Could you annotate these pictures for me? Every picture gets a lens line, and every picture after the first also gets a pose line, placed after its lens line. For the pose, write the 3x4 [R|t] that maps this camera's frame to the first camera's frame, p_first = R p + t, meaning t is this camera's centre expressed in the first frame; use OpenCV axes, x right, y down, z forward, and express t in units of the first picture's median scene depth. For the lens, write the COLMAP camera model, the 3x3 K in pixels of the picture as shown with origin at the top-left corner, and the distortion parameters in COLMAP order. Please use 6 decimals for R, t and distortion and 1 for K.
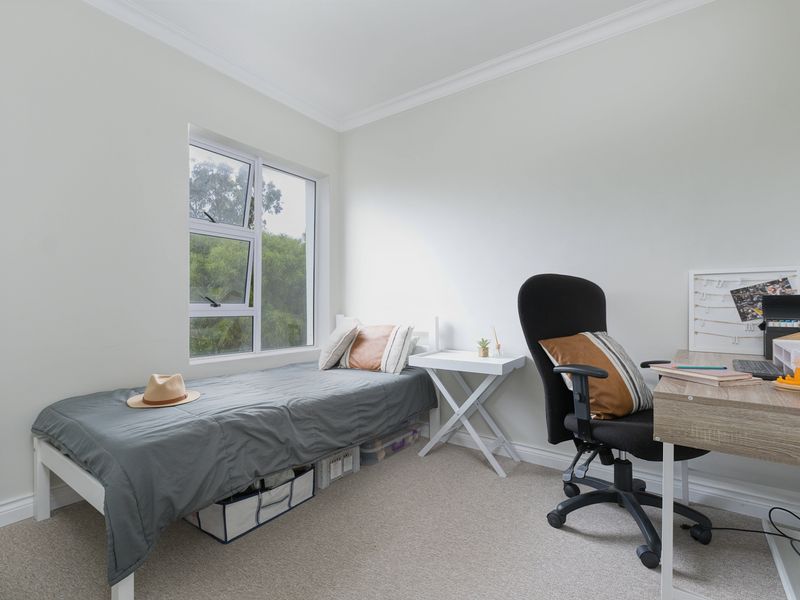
lens RADIAL K [[387.4, 0, 400.3], [0, 387.4, 302.7], [0, 0, 1]] dist [-0.013184, 0.003470]
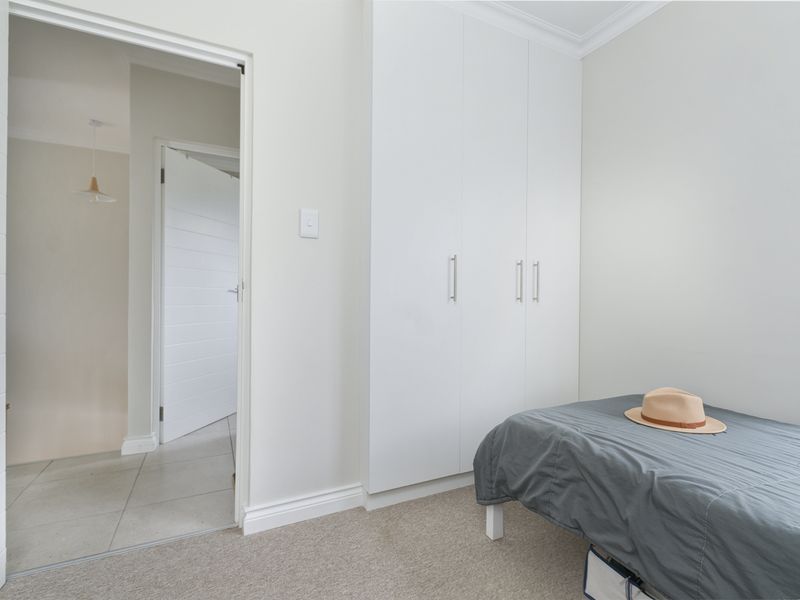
lens RADIAL K [[387.4, 0, 400.1], [0, 387.4, 300.0], [0, 0, 1]] dist [-0.013184, 0.003470]
pose [[-0.472574, -0.002332, -0.881288, 0.462736], [0.003009, 0.999986, -0.004259, -0.004677], [0.881286, -0.004664, -0.472561, 1.029292]]
